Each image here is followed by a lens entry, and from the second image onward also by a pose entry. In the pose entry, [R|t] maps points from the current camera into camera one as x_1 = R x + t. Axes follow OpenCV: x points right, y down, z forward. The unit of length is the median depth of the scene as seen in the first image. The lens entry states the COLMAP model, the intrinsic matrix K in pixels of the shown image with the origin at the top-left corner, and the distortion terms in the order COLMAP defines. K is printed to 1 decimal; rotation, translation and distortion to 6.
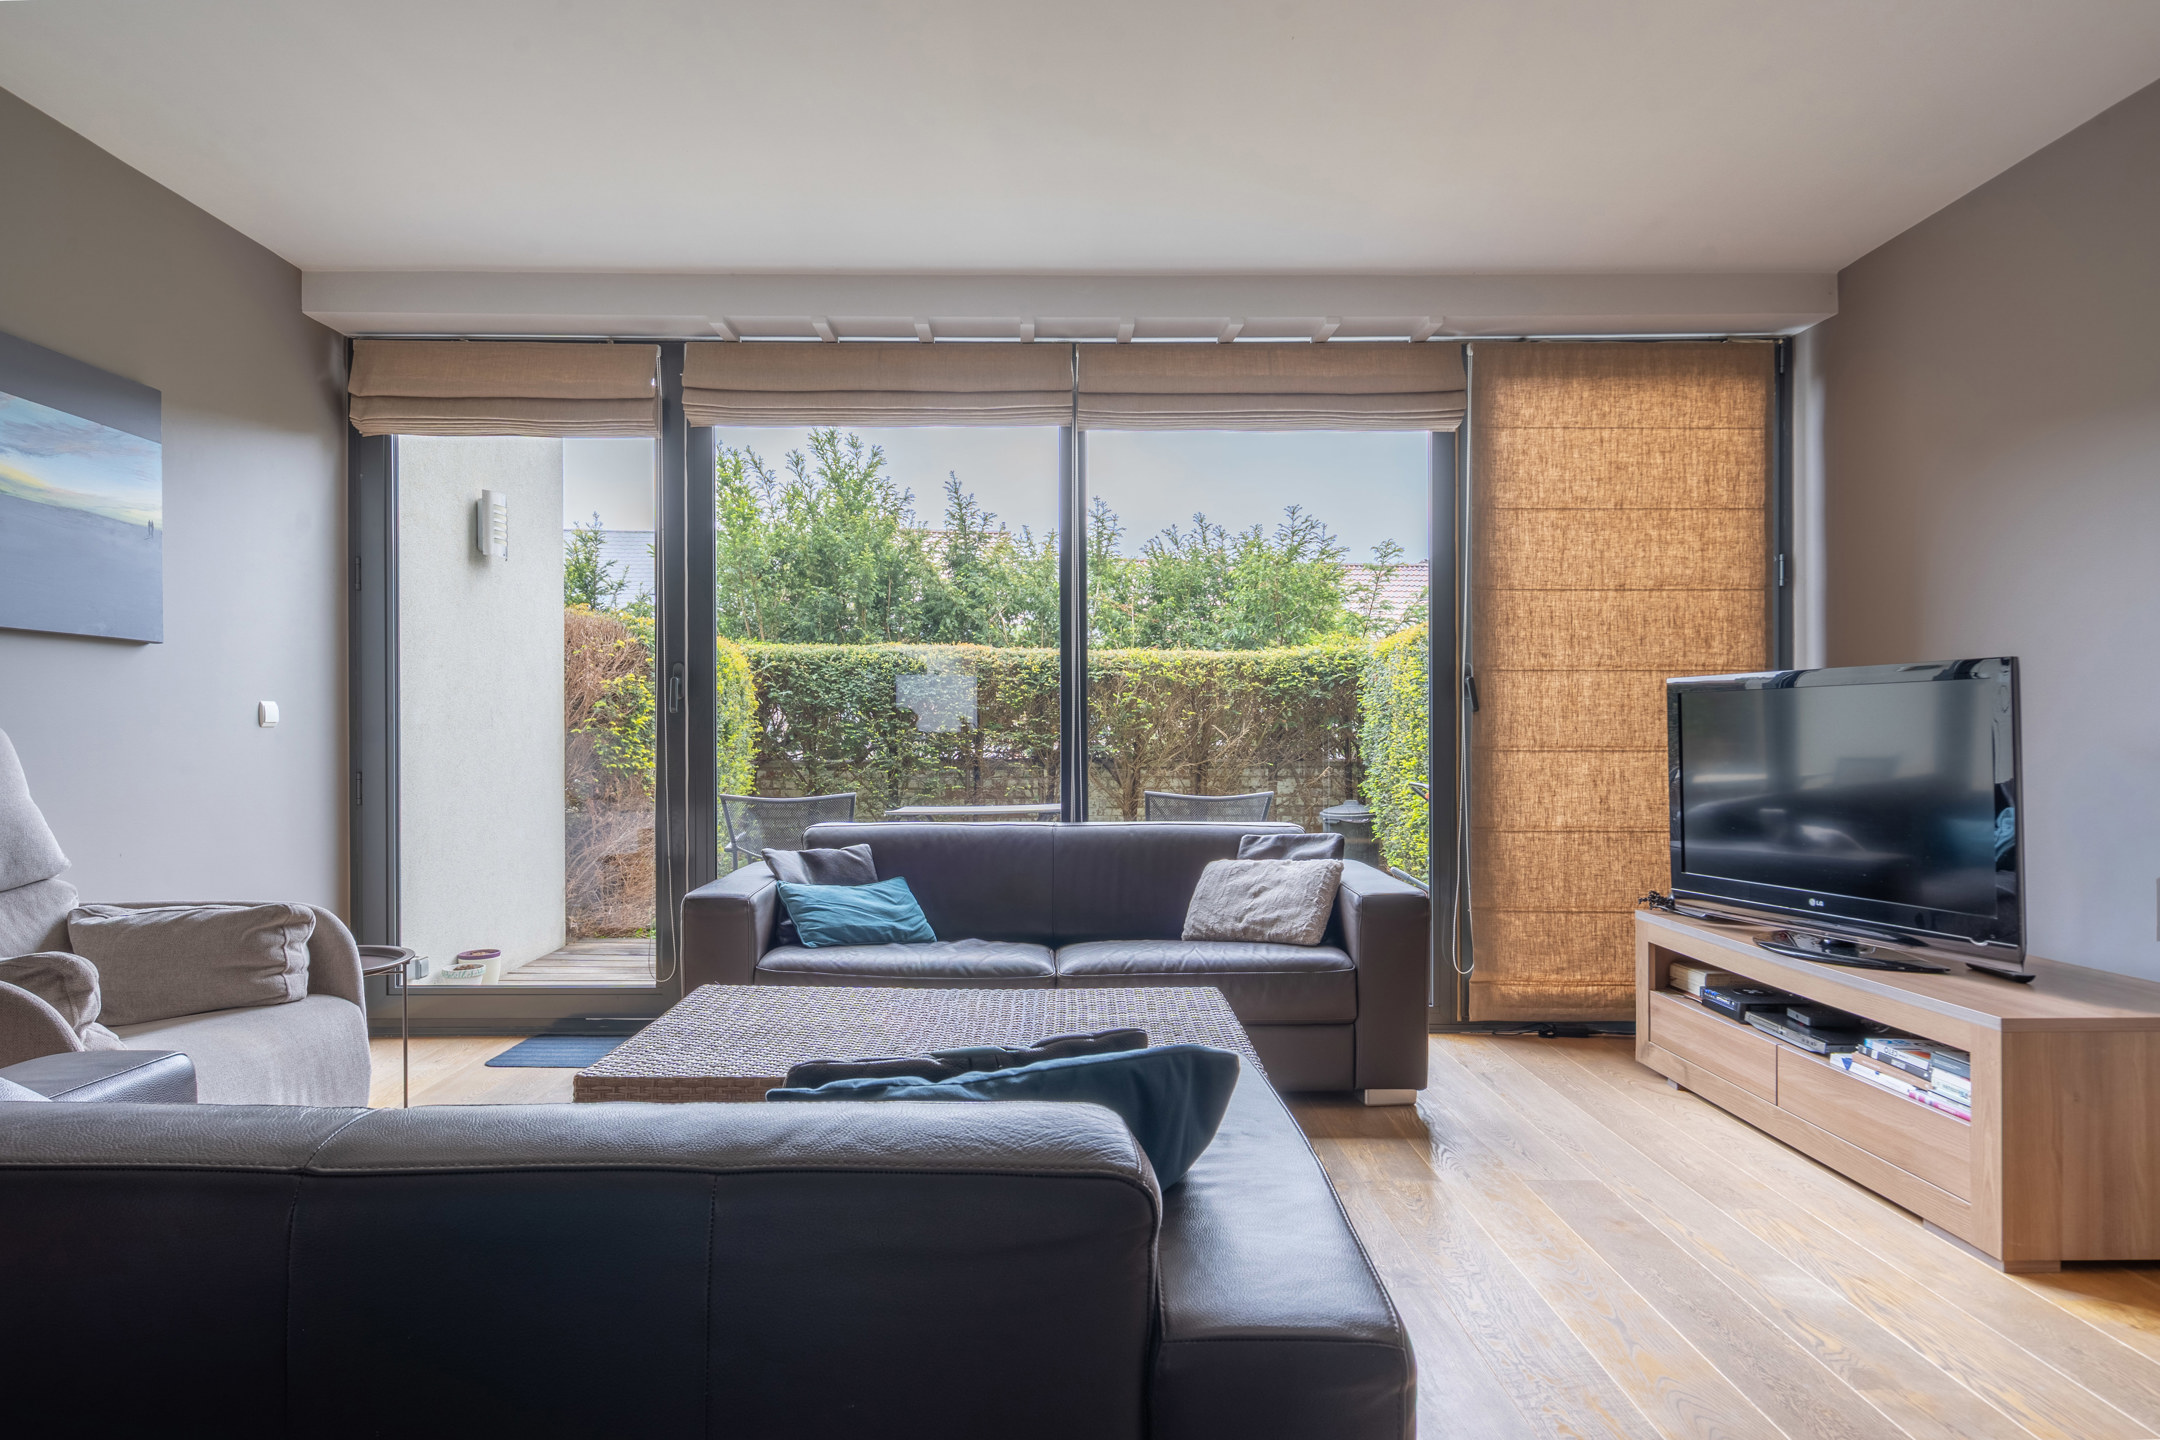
lens RADIAL K [[1213.2, 0, 1067.0], [0, 1213.2, 740.7], [0, 0, 1]] dist [0.001062, -0.000143]
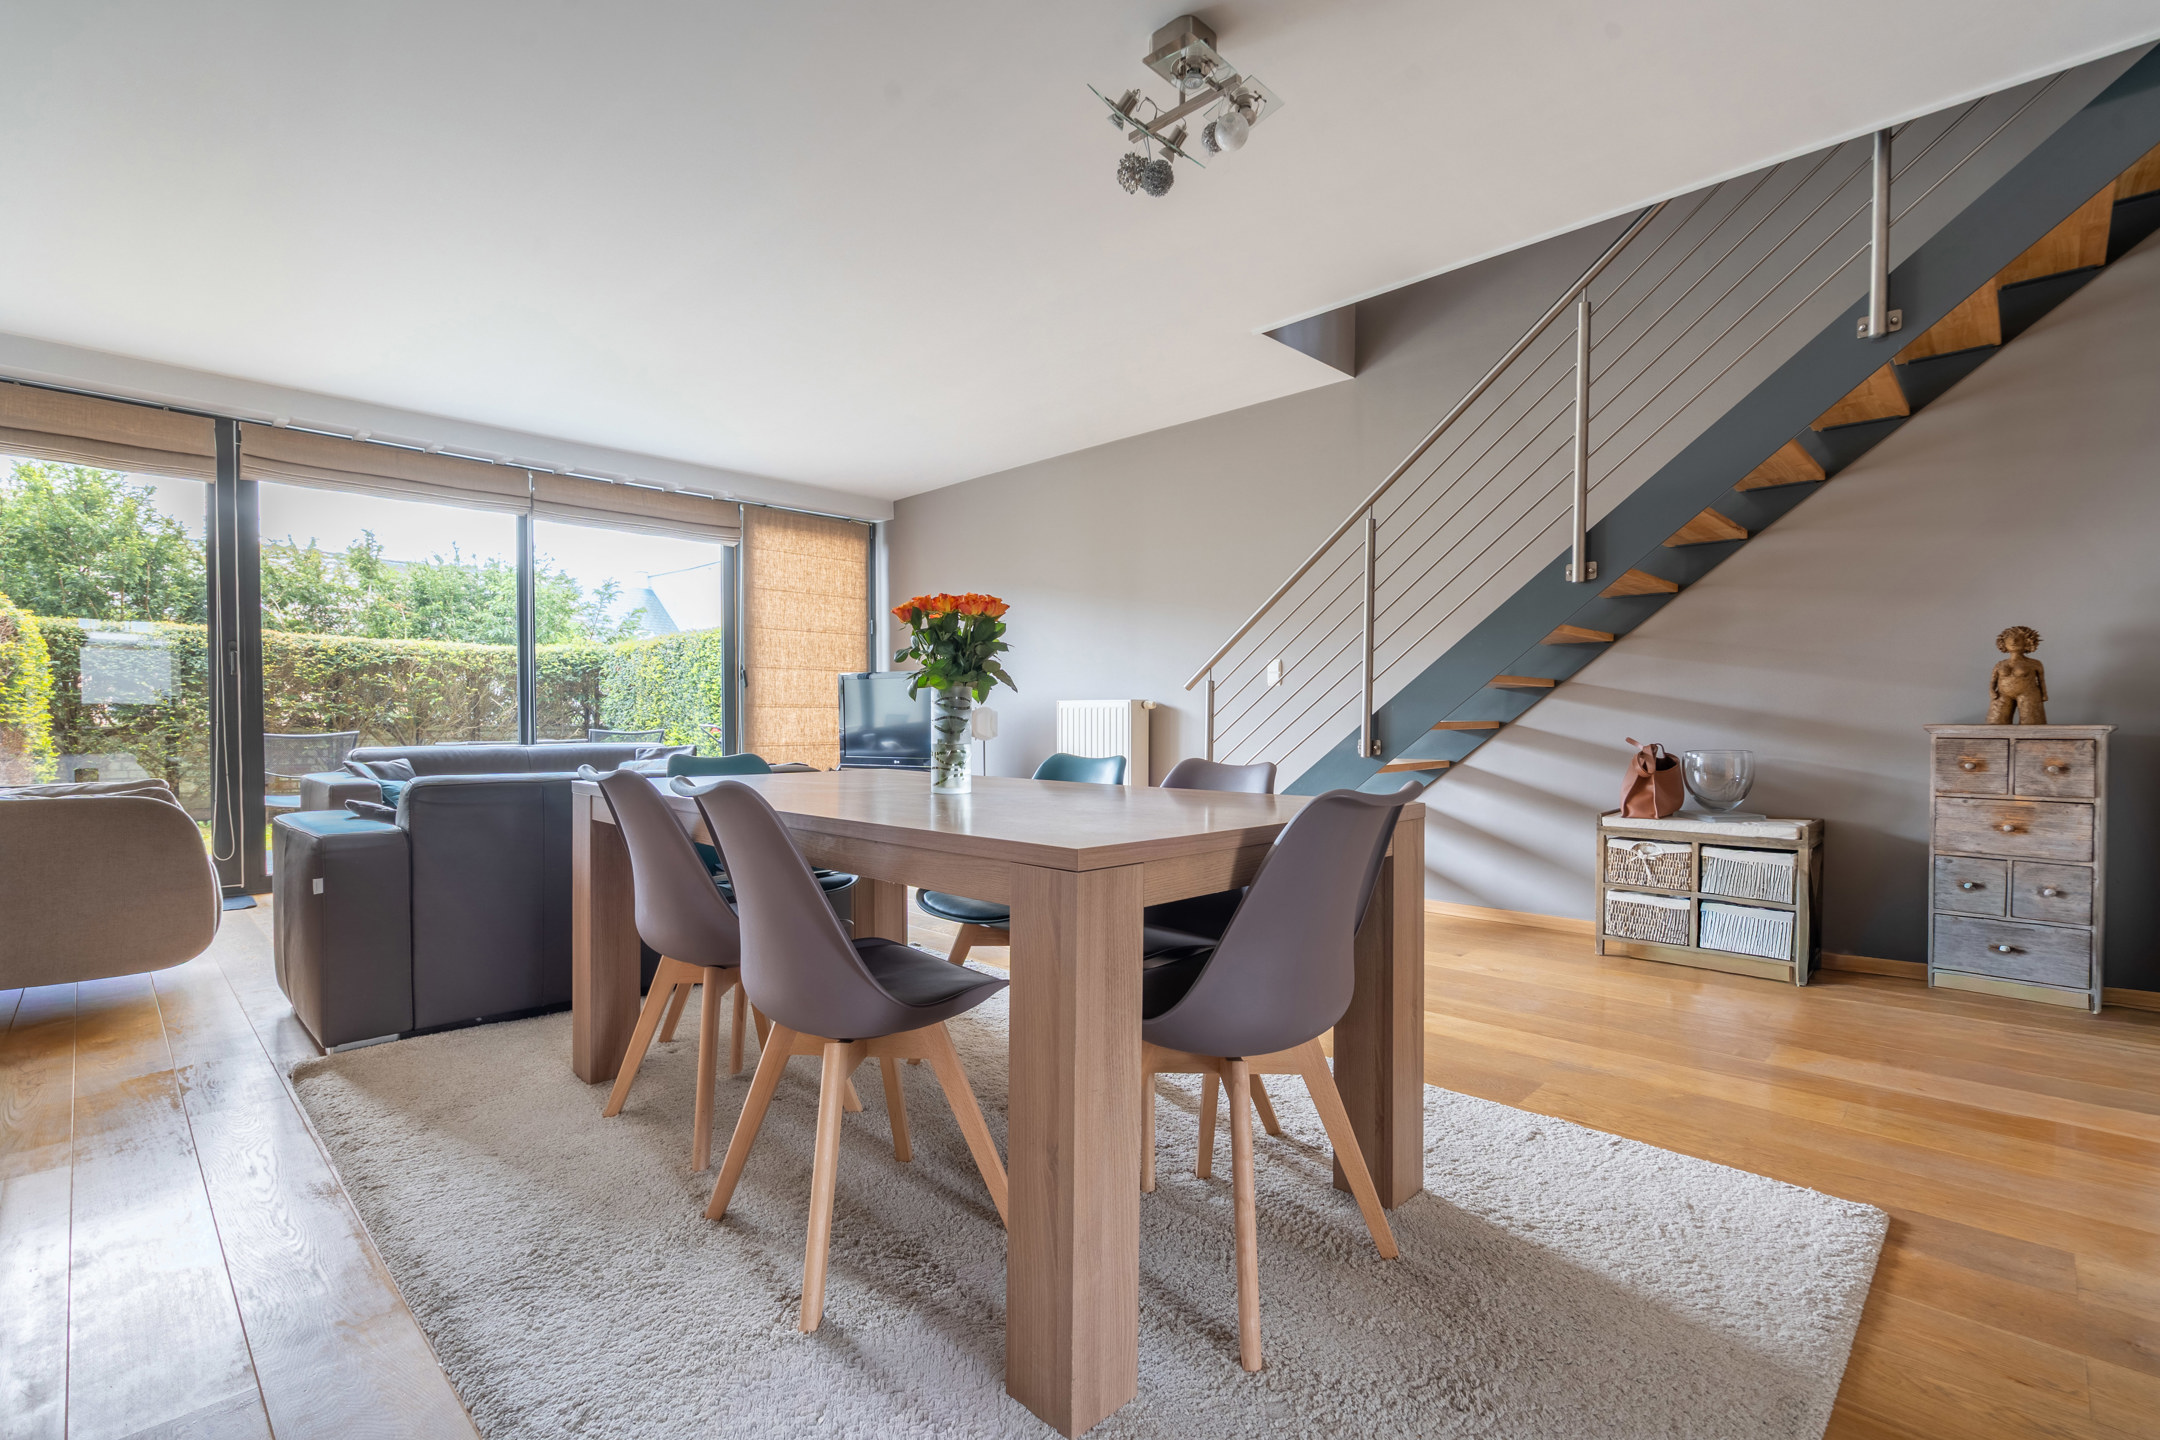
lens RADIAL K [[970.9, 0, 1046.0], [0, 970.9, 736.0], [0, 0, 1]] dist [0.000473, 0.000417]
pose [[0.718904, -0.011570, 0.695013, -0.430042], [0.003541, 0.999909, 0.012982, 0.038319], [-0.695101, -0.006871, 0.718880, -0.513659]]
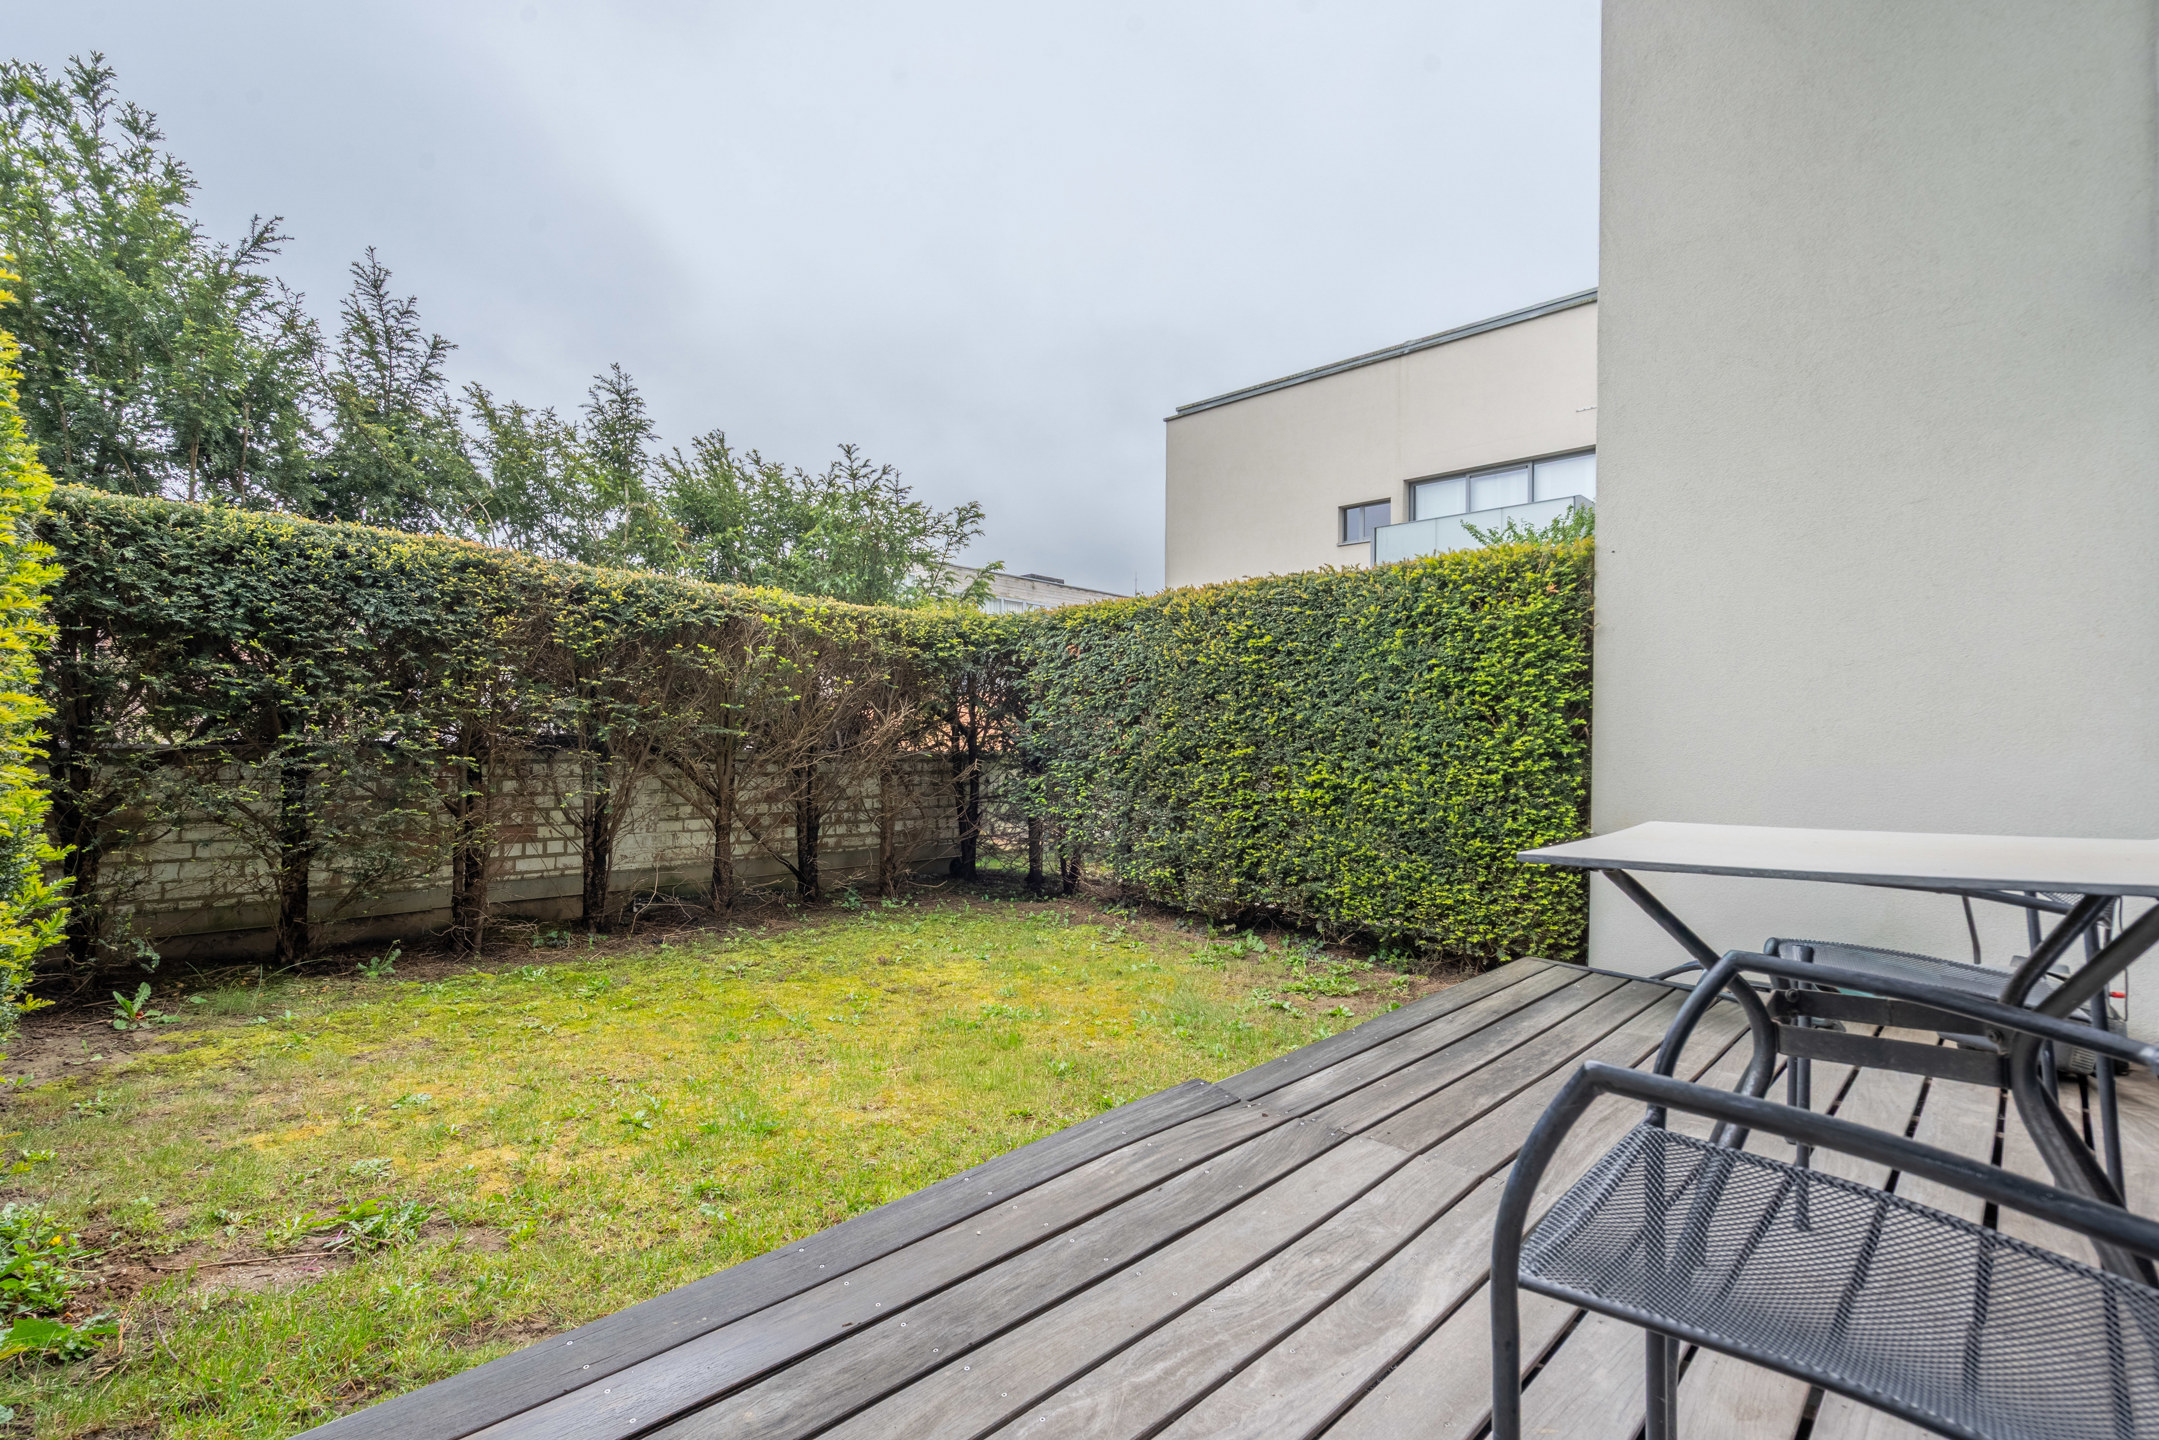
lens RADIAL K [[988.9, 0, 1055.3], [0, 988.9, 737.7], [0, 0, 1]] dist [-0.010363, 0.004104]
pose [[0.709359, 0.016523, 0.704654, -0.480600], [-0.010875, 0.999863, -0.012497, 0.034015], [-0.704764, 0.001202, 0.709441, 1.107366]]
